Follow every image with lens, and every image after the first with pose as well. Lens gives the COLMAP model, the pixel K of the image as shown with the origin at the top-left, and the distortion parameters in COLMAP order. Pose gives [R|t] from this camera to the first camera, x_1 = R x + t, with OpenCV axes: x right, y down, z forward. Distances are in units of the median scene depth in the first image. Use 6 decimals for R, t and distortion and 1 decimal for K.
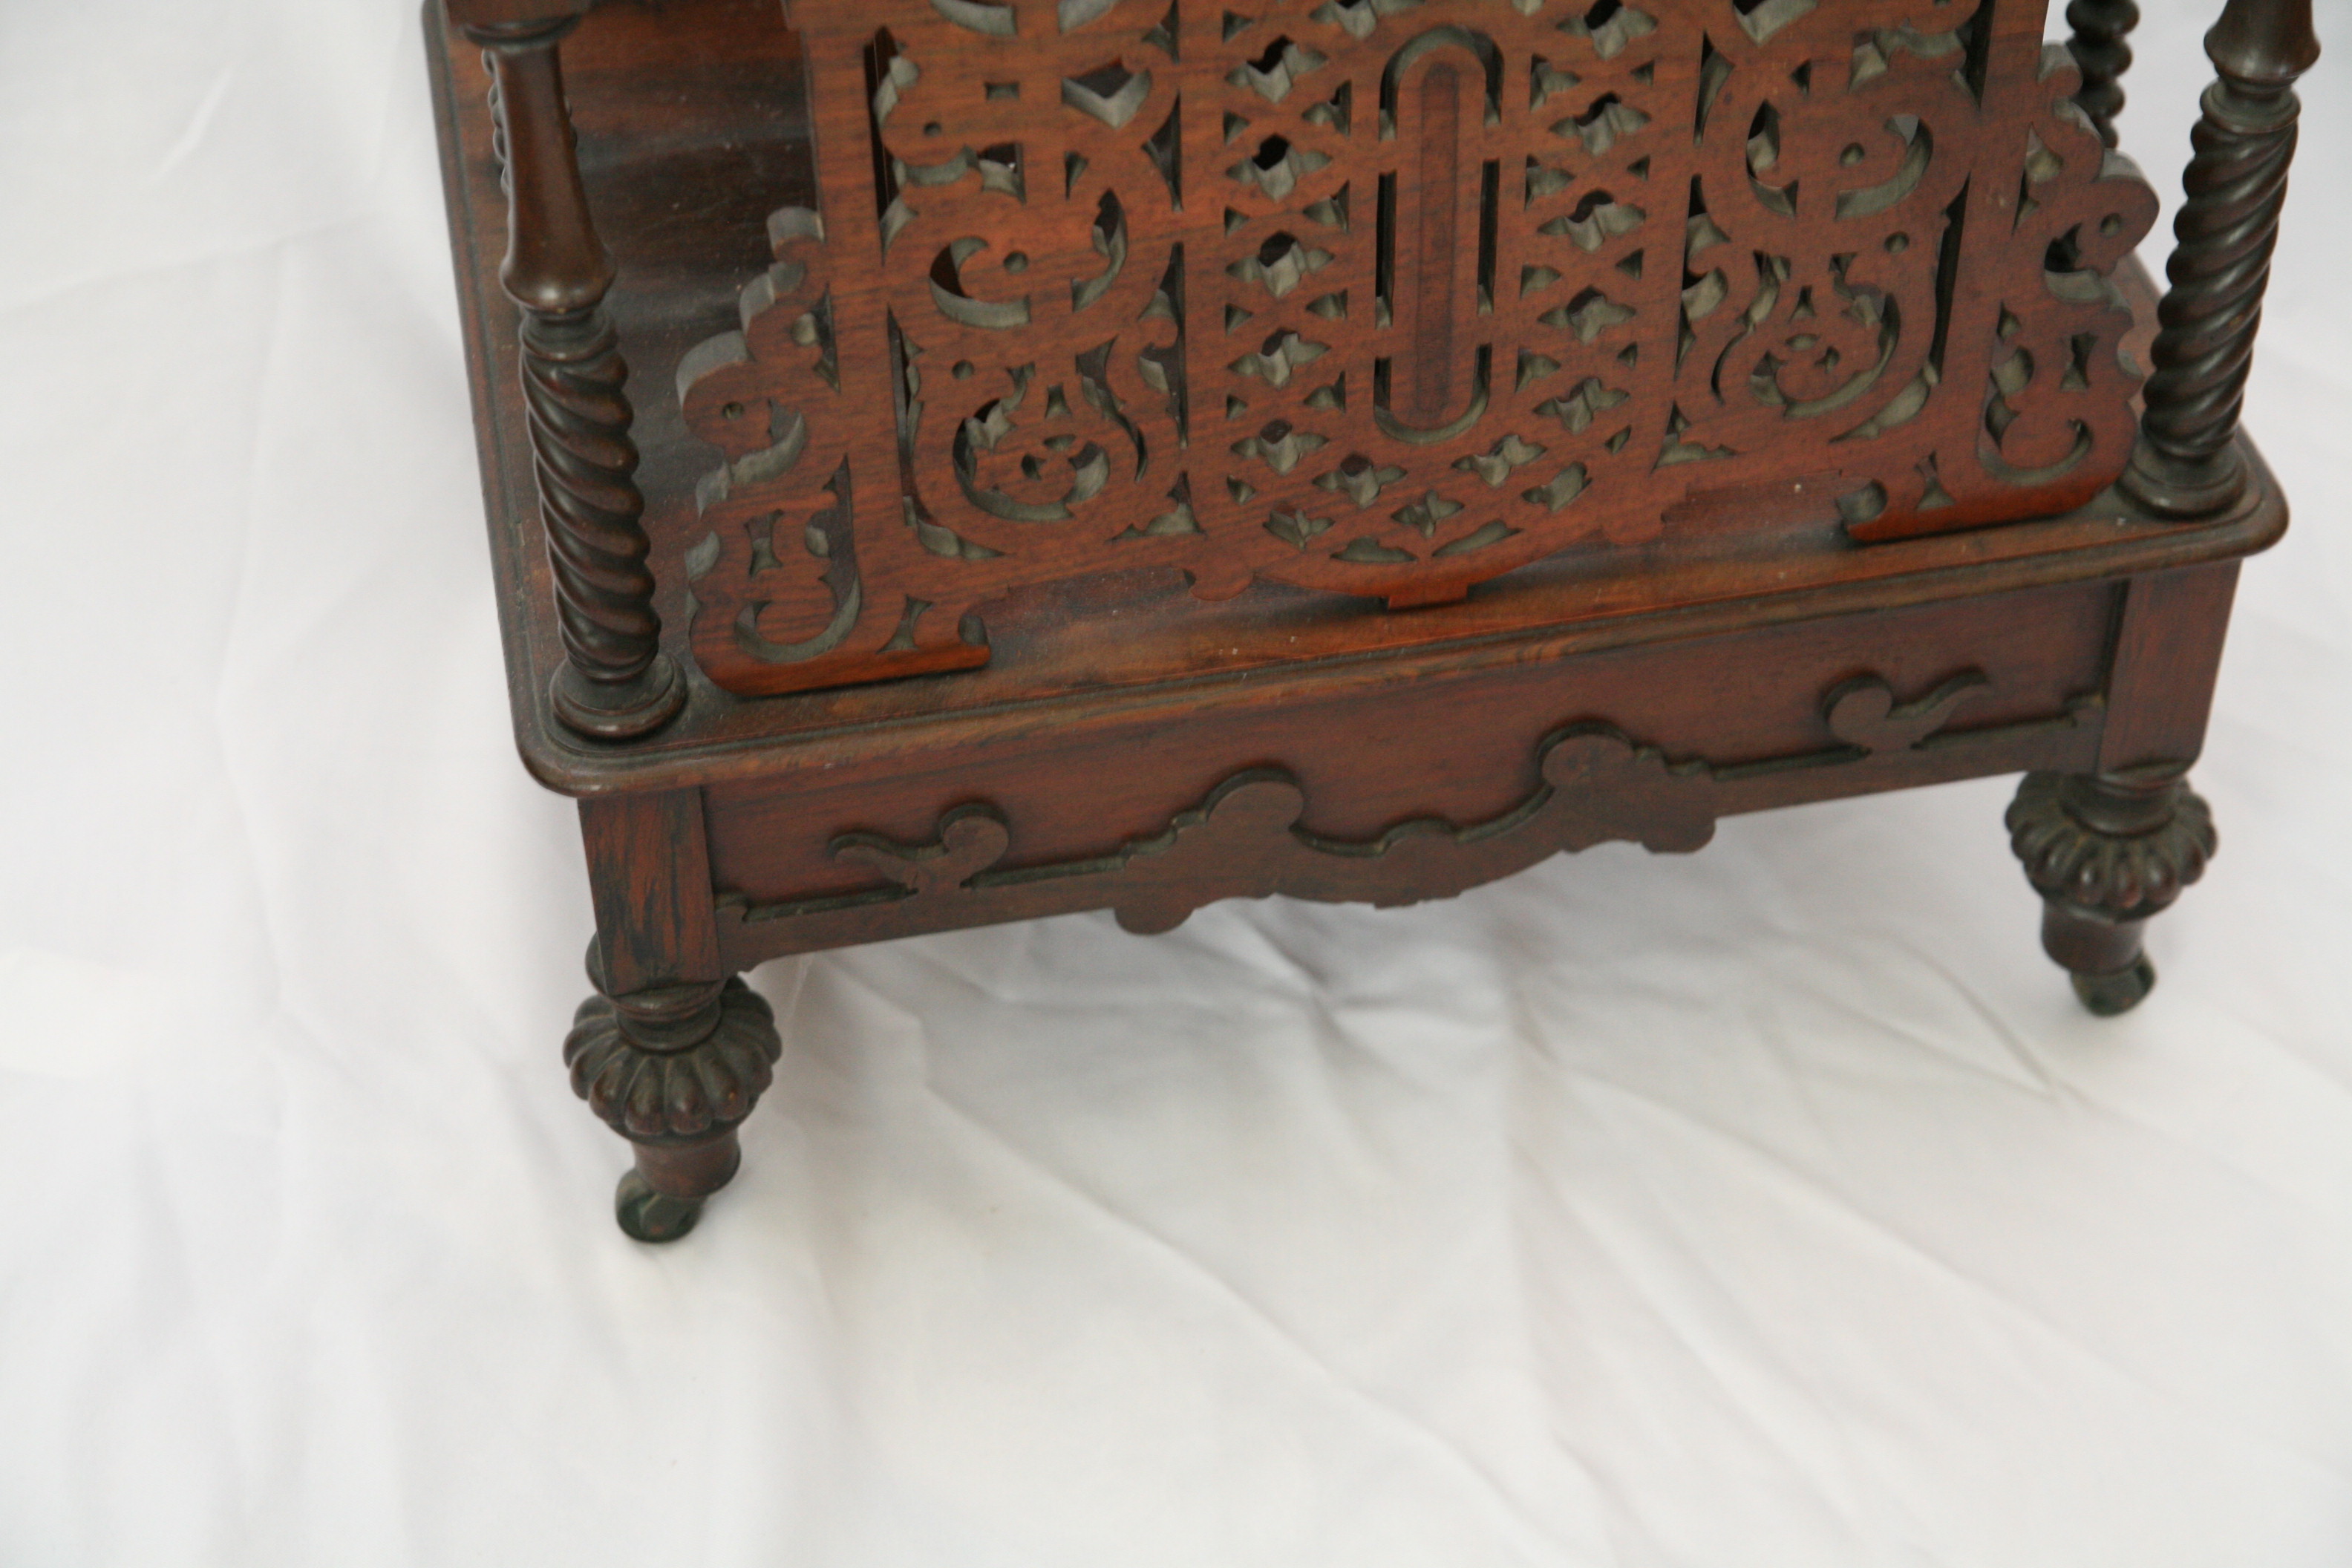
lens RADIAL K [[4175.3, 0, 1168.6], [0, 4175.3, 773.3], [0, 0, 1]] dist [0.122846, 0.000000]
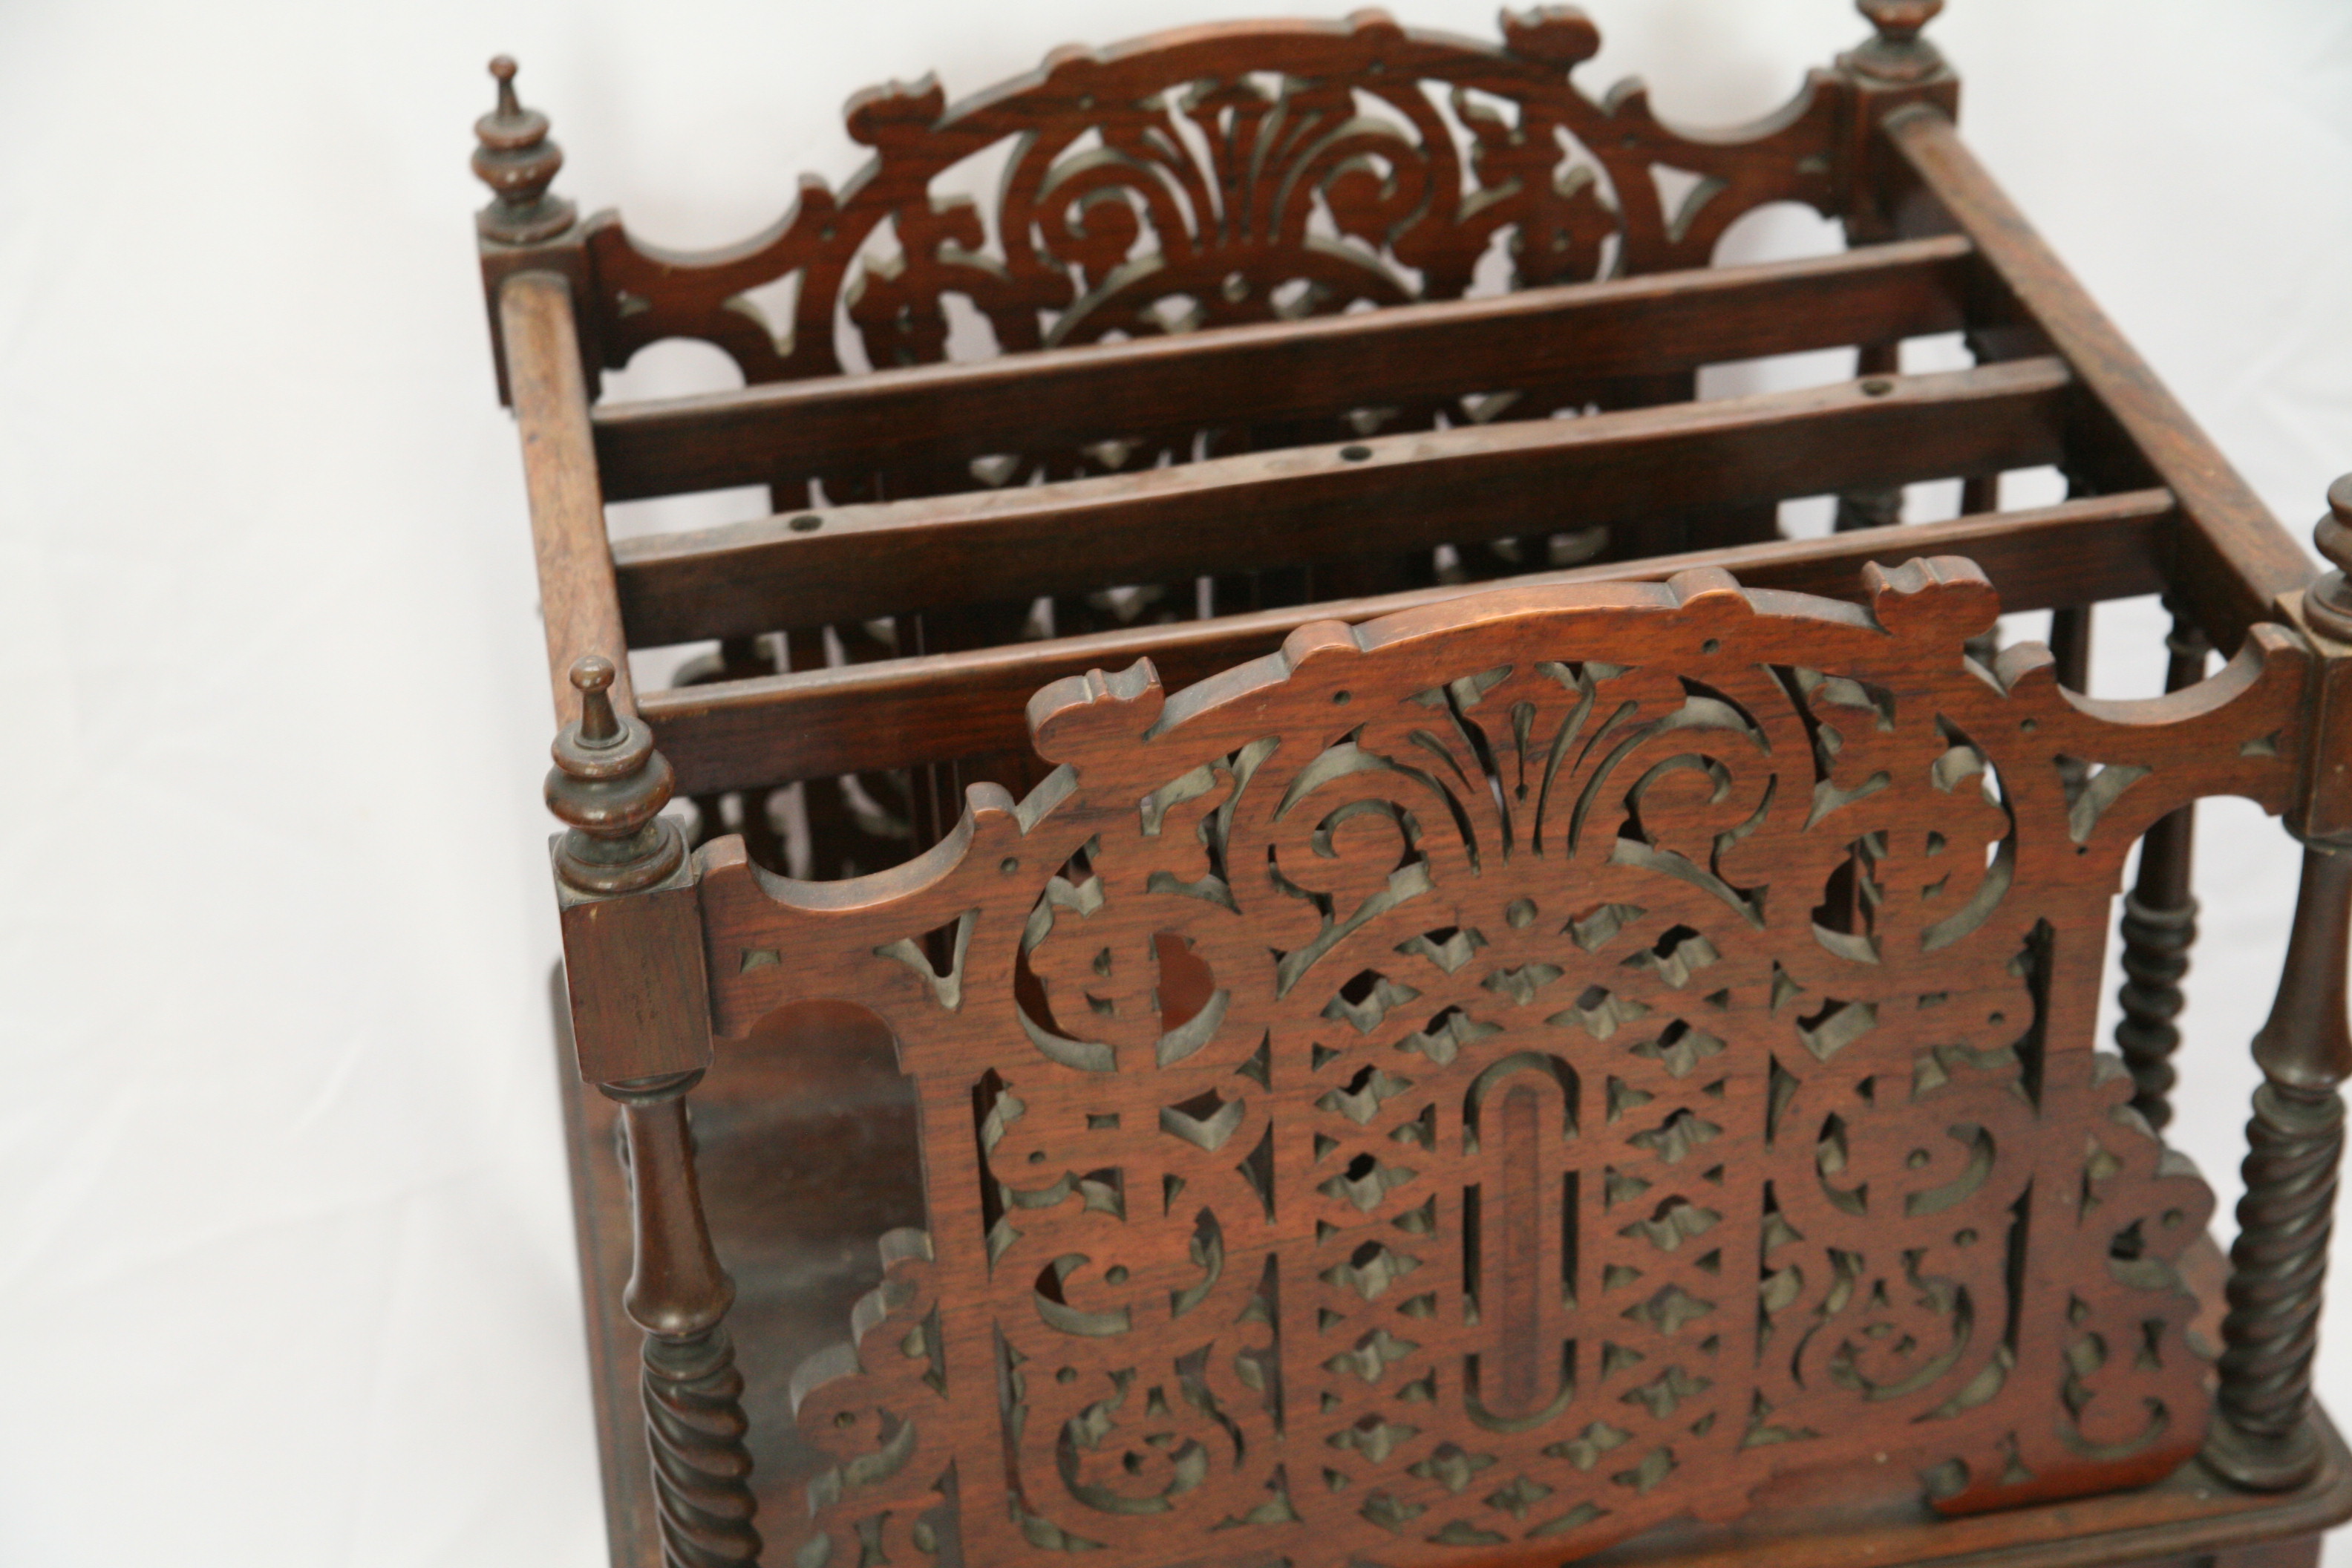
lens RADIAL K [[4175.3, 0, 1175.3], [0, 4175.3, 779.1], [0, 0, 1]] dist [0.122846, 0.000000]
pose [[0.999744, -0.013089, -0.018470, -0.001055], [0.009773, 0.985498, -0.169406, -0.064406], [0.020419, 0.169183, 0.985373, -0.045120]]
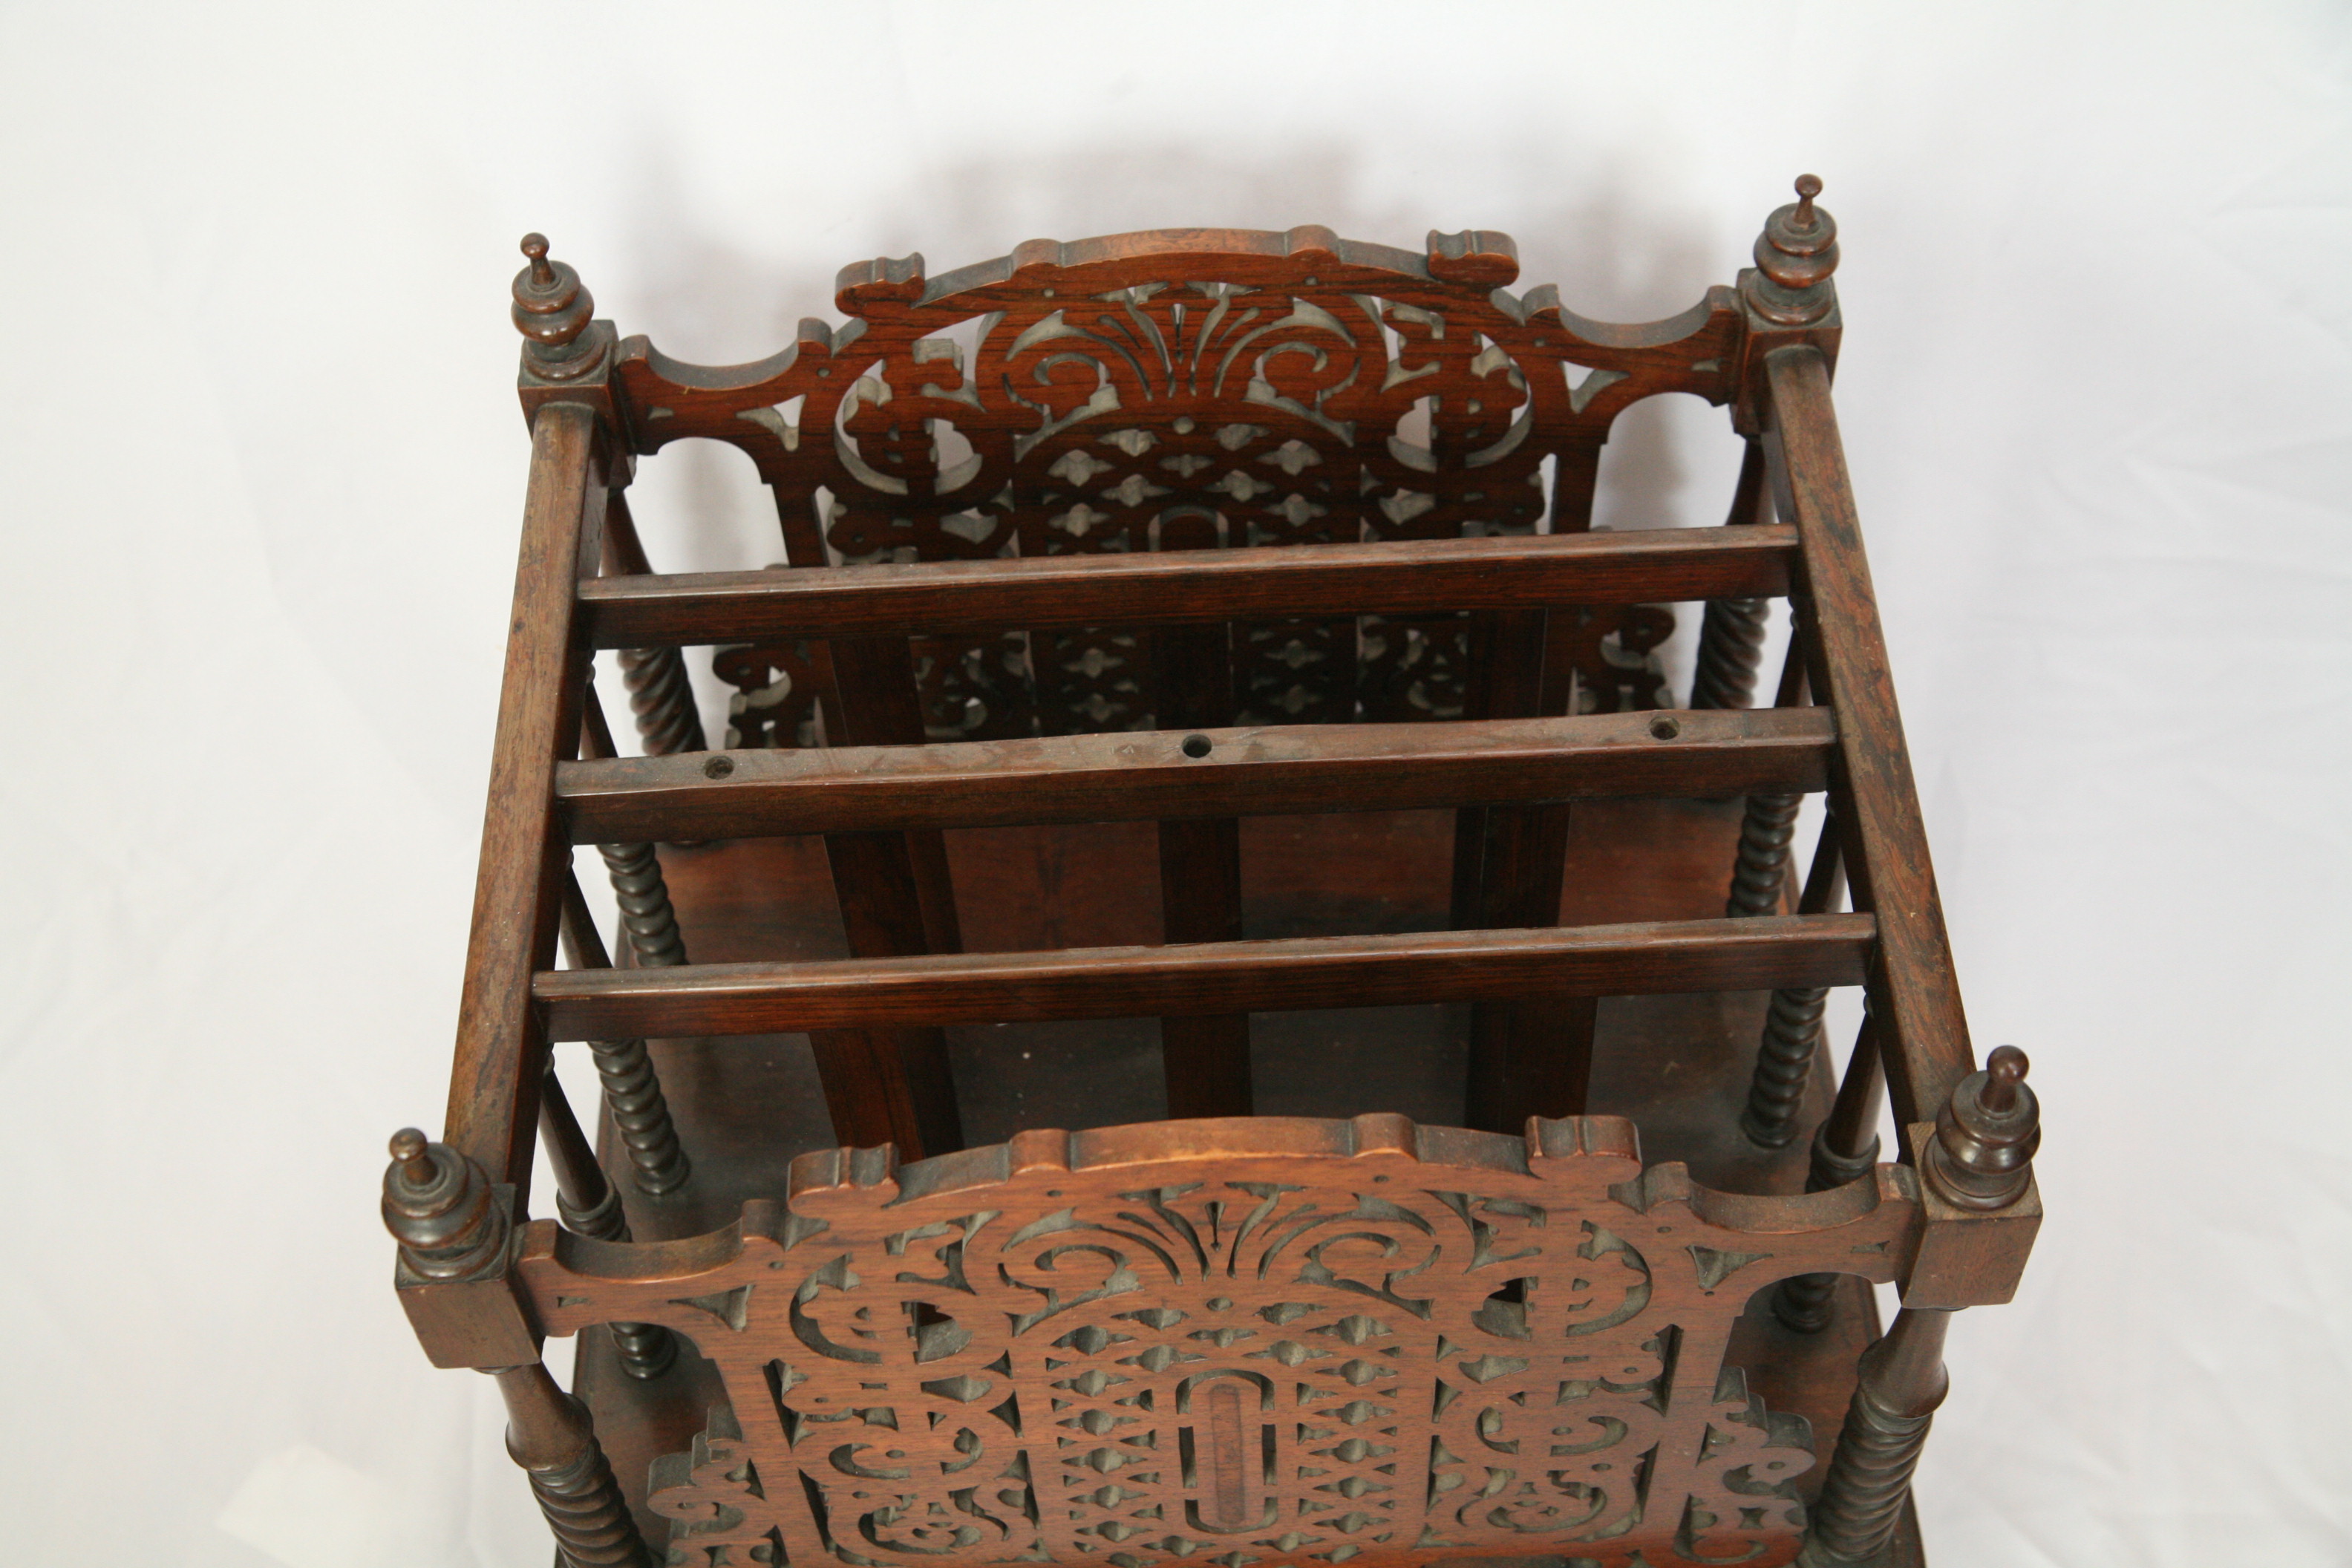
lens RADIAL K [[3010.0, 0, 1164.7], [0, 3010.0, 802.6], [0, 0, 1]] dist [0.004847, 0.000000]
pose [[0.985523, 0.124196, -0.115413, 0.123803], [-0.101161, 0.977031, 0.187554, -0.483701], [0.136055, -0.173164, 0.975450, 0.125032]]
